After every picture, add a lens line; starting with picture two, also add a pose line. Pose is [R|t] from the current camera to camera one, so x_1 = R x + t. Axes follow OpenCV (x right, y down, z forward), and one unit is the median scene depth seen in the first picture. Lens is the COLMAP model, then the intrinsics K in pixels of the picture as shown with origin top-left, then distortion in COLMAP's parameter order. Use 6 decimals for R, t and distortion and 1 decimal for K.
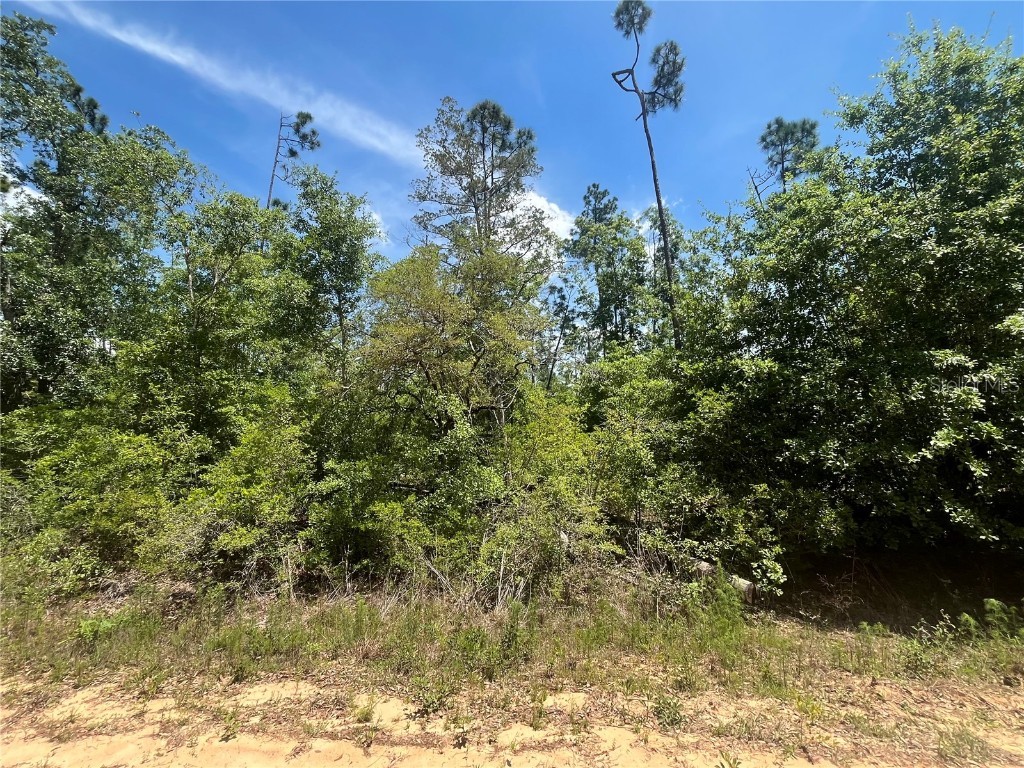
lens RADIAL K [[478.1, 0, 526.5], [0, 478.1, 377.4], [0, 0, 1]] dist [-0.000885, -0.000051]
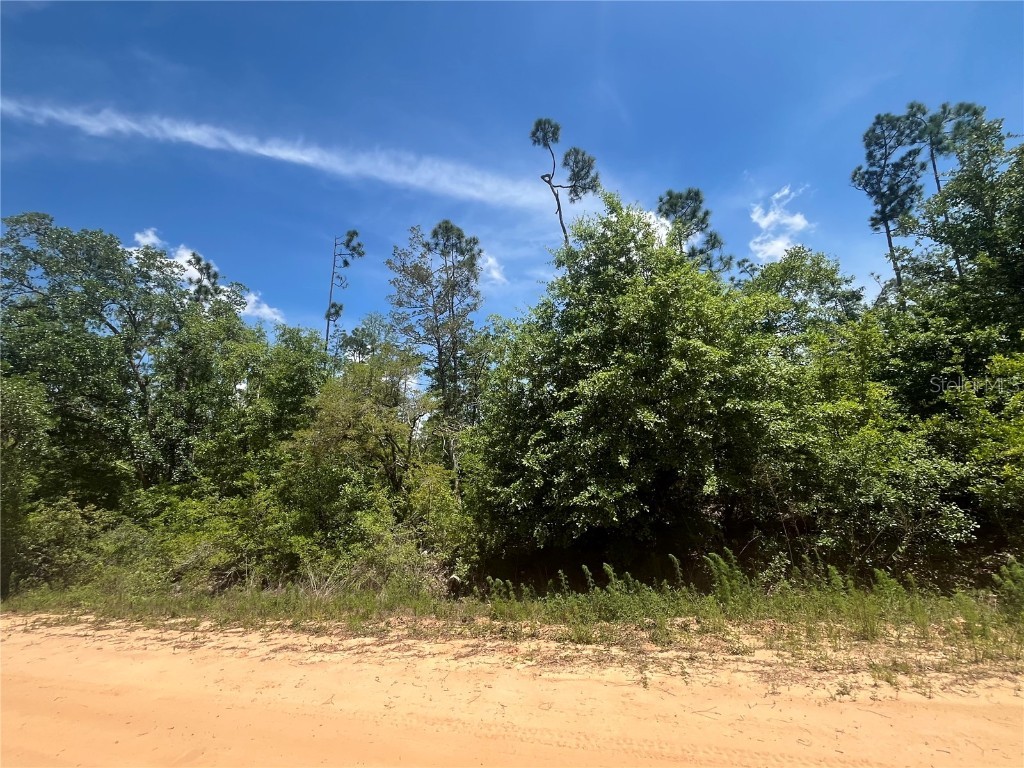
lens RADIAL K [[470.7, 0, 512.9], [0, 470.7, 371.8], [0, 0, 1]] dist [0.002044, 0.000848]
pose [[0.964132, -0.118610, -0.237446, 0.378167], [0.102057, 0.991485, -0.080878, -0.044027], [0.245018, 0.053744, 0.968028, -0.198663]]
